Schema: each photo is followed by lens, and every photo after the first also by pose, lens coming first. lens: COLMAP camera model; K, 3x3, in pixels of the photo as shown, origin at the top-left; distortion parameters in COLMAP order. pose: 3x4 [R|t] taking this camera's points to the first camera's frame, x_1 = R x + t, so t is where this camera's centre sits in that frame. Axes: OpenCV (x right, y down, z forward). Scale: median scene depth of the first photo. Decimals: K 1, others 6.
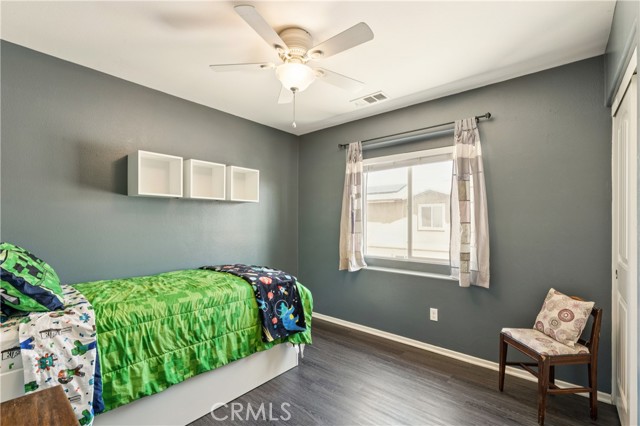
lens RADIAL K [[288.5, 0, 319.0], [0, 288.5, 217.6], [0, 0, 1]] dist [-0.000173, -0.000564]
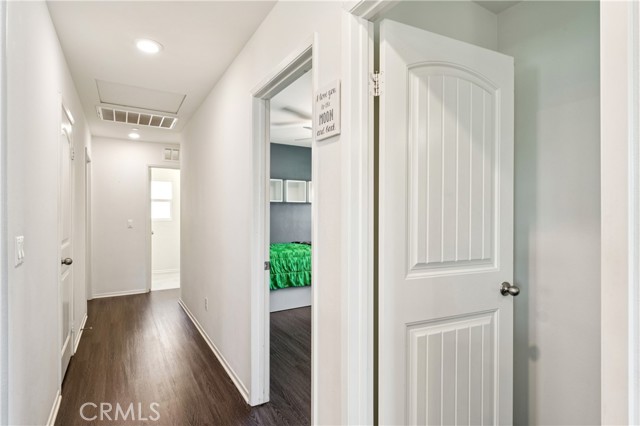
lens RADIAL K [[323.1, 0, 320.0], [0, 323.1, 213.5], [0, 0, 1]] dist [-0.001939, 0.001025]
pose [[0.951531, -0.003502, -0.307532, 0.498048], [0.005089, 0.999978, 0.004358, -0.007284], [0.307510, -0.005712, 0.951528, -1.143234]]
